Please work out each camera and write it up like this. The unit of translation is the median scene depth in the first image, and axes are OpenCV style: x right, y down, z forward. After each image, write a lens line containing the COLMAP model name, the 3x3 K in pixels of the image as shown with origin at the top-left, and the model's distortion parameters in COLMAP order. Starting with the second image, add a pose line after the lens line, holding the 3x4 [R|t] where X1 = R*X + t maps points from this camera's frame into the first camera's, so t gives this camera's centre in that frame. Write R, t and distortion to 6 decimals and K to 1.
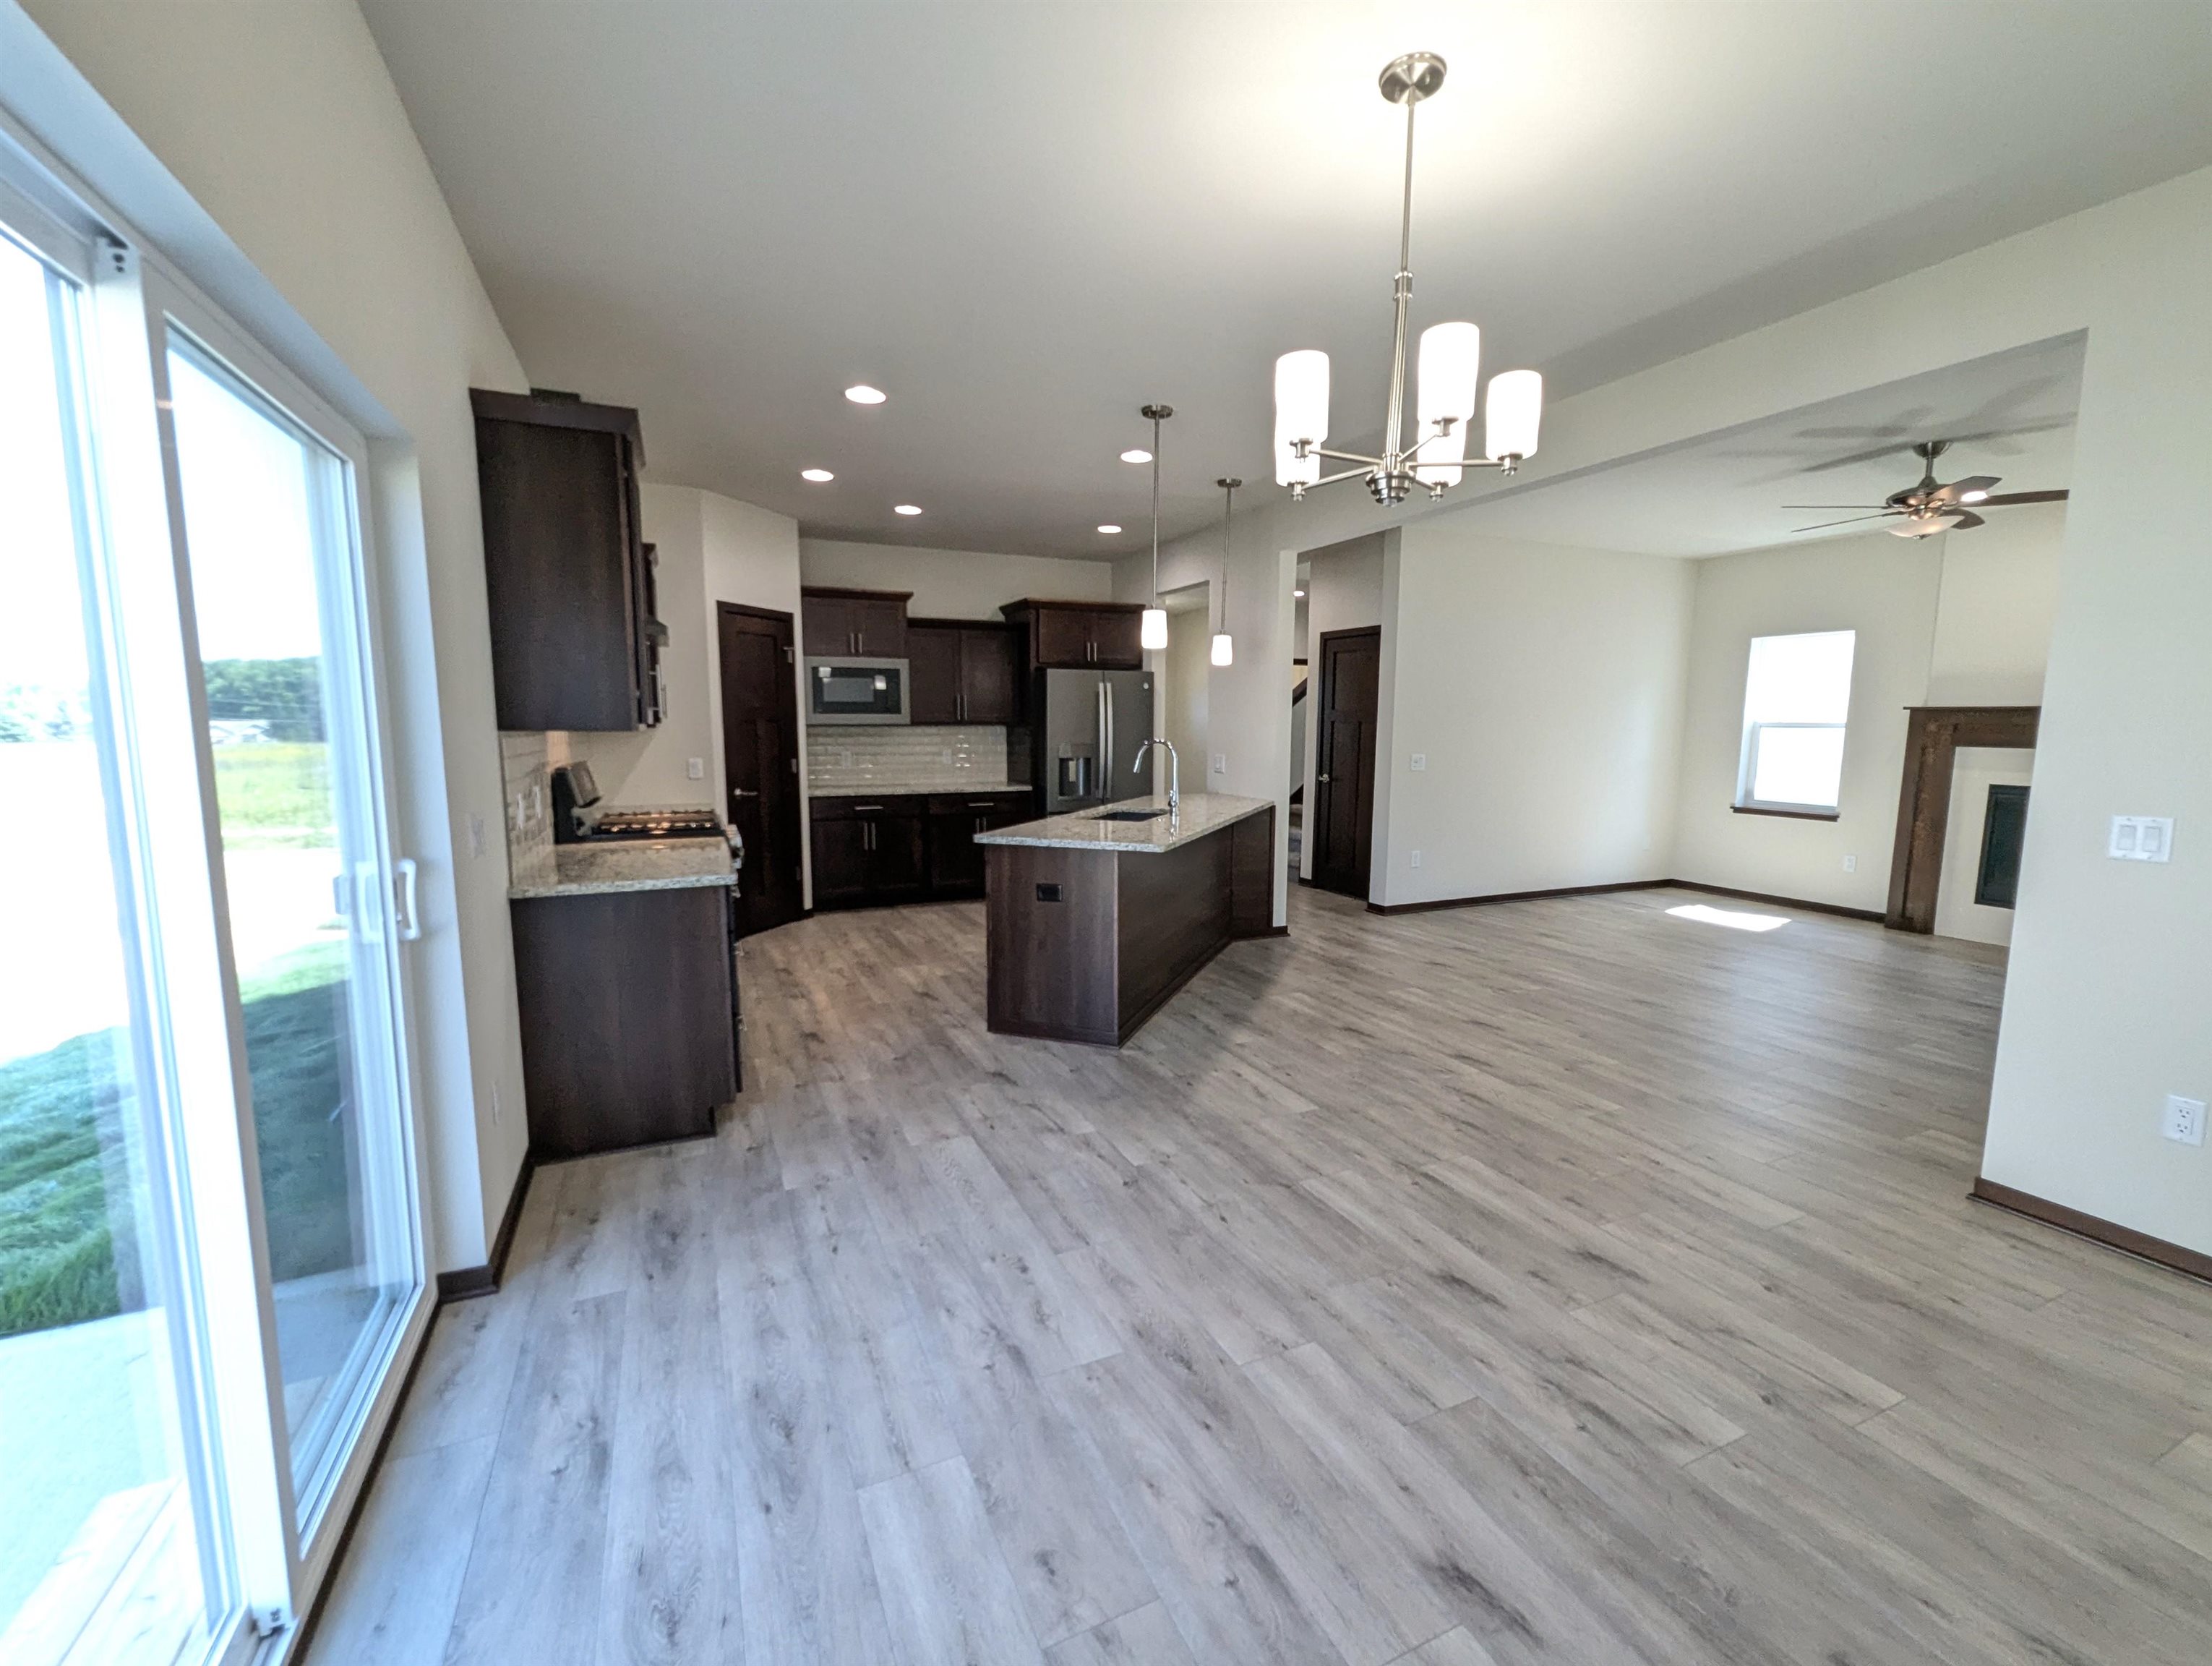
lens RADIAL K [[938.8, 0, 1097.4], [0, 938.8, 837.8], [0, 0, 1]] dist [-0.001426, -0.000131]
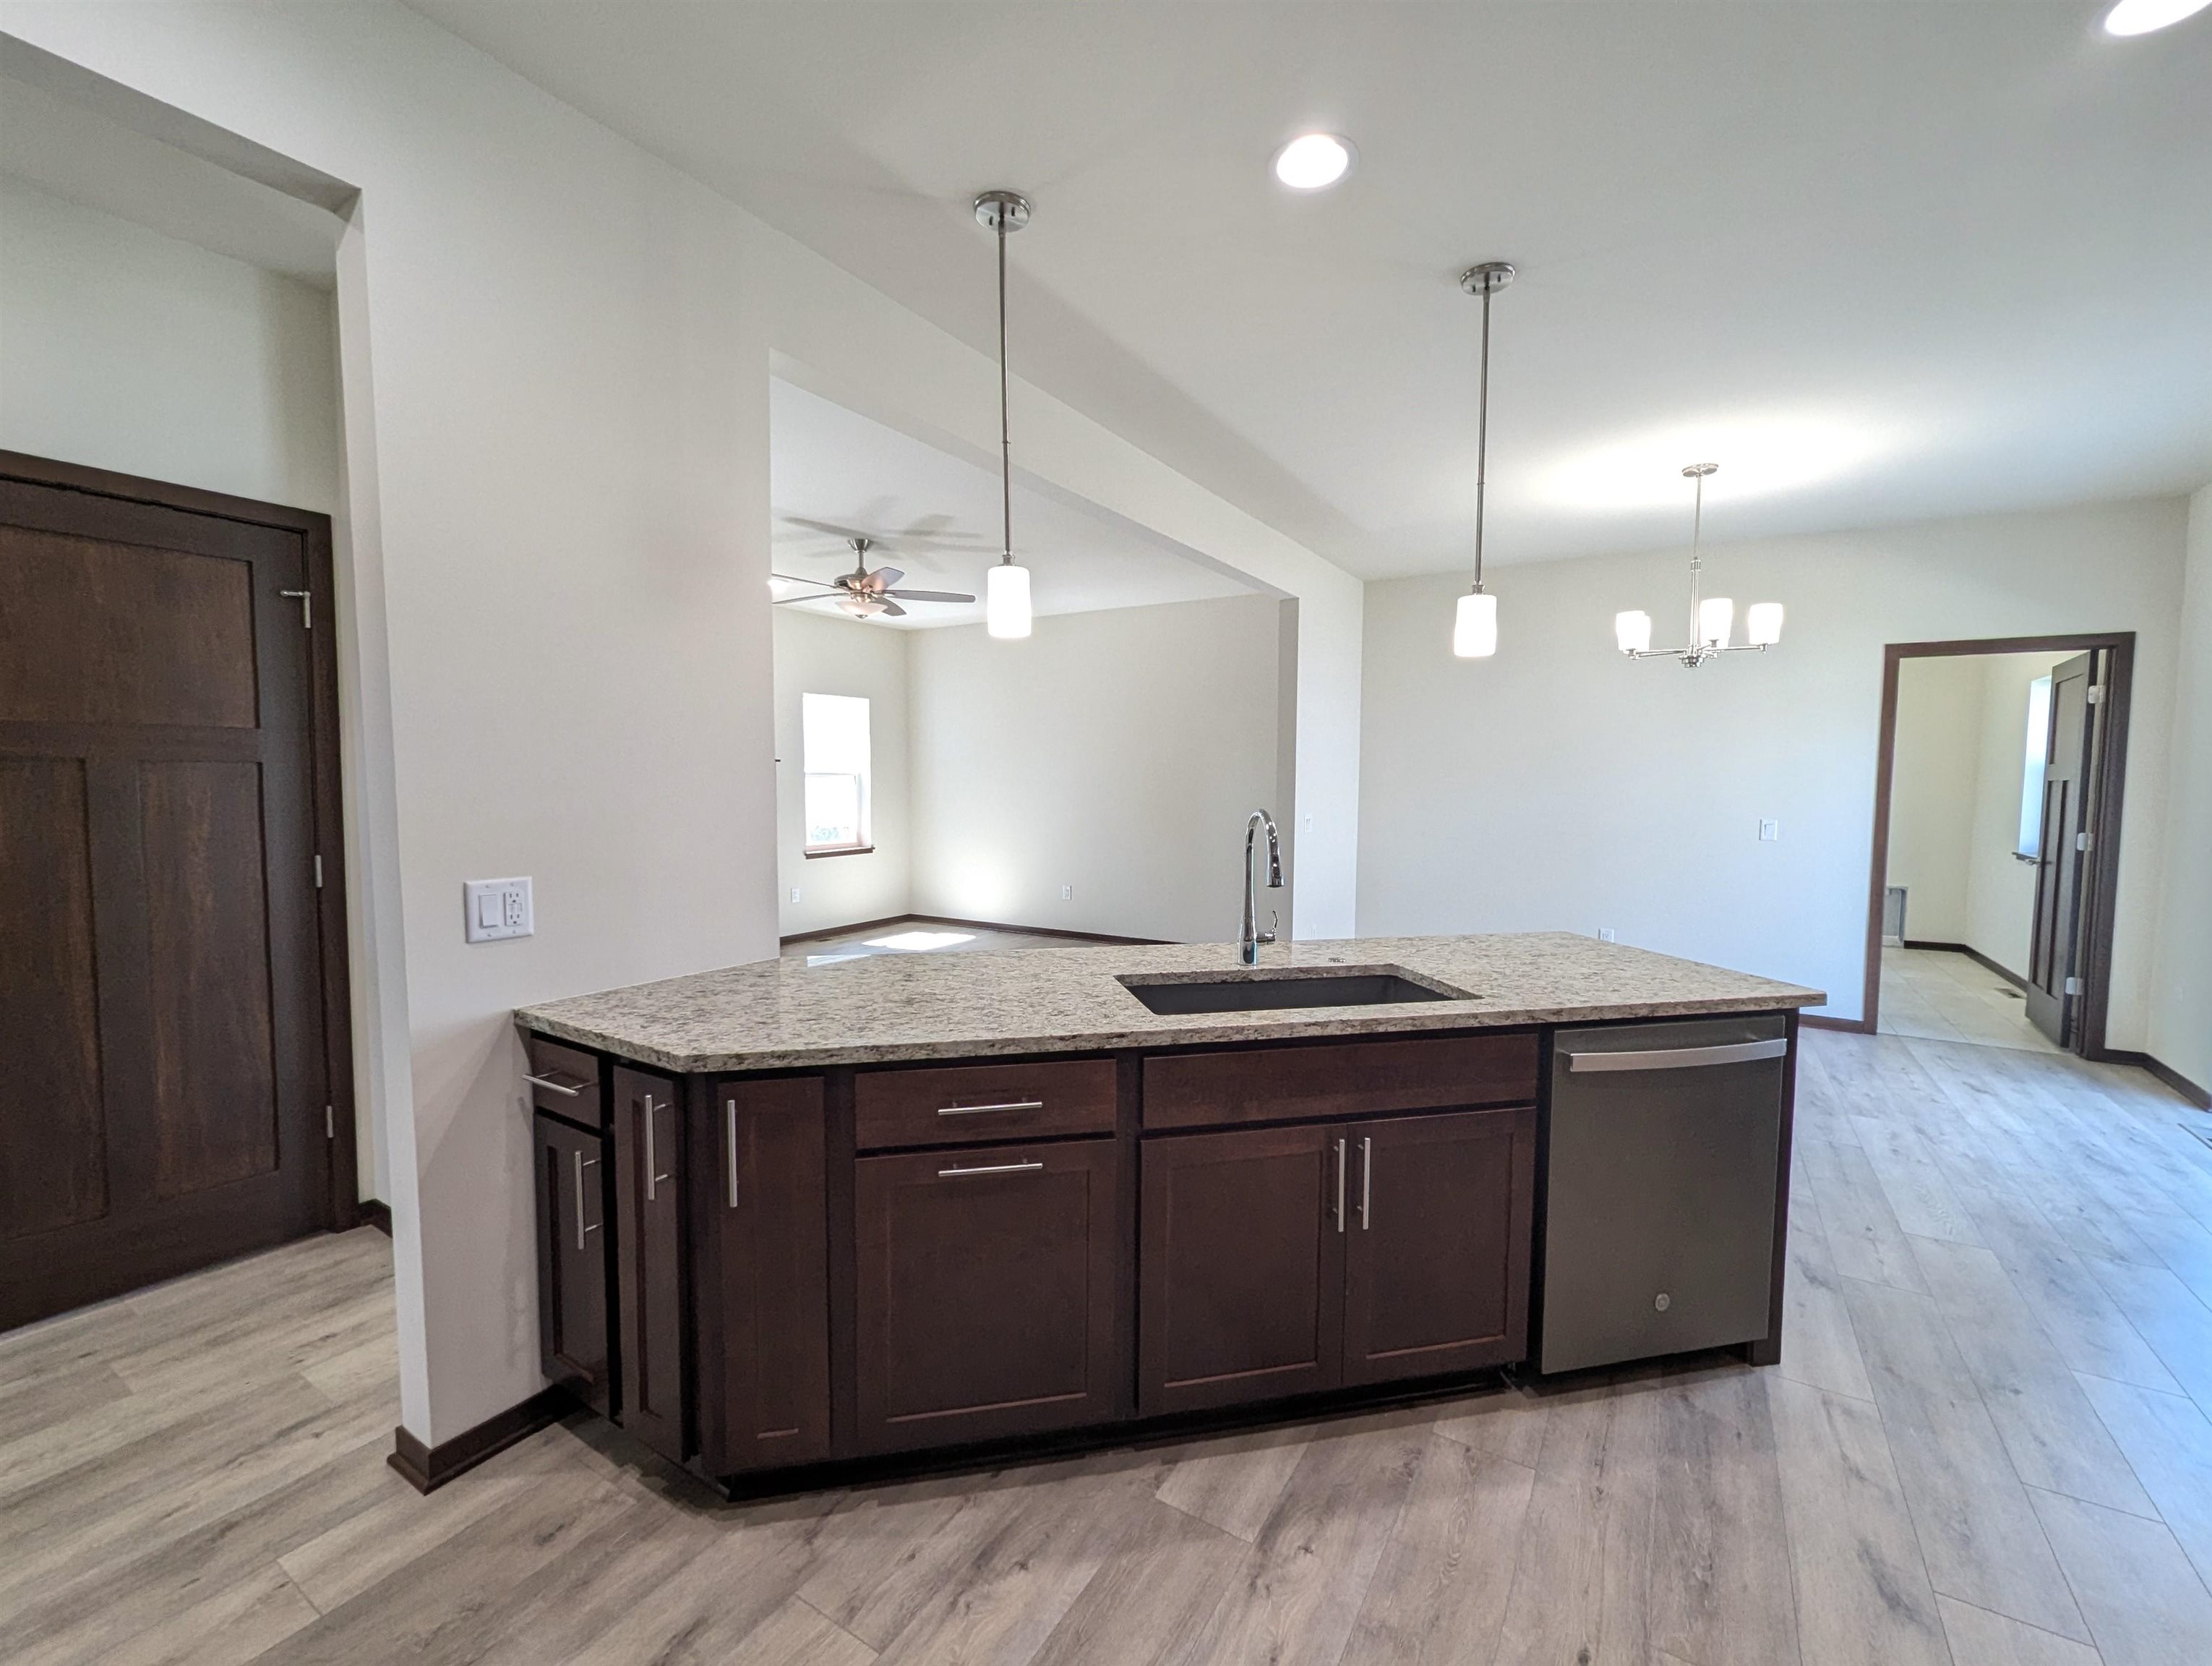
lens RADIAL K [[938.8, 0, 1097.4], [0, 938.8, 837.8], [0, 0, 1]] dist [-0.001426, -0.000131]
pose [[-0.557505, -0.064157, 0.827691, -0.587971], [0.091628, 0.986163, 0.138158, -0.353786], [-0.825102, 0.152863, -0.543912, 2.859961]]
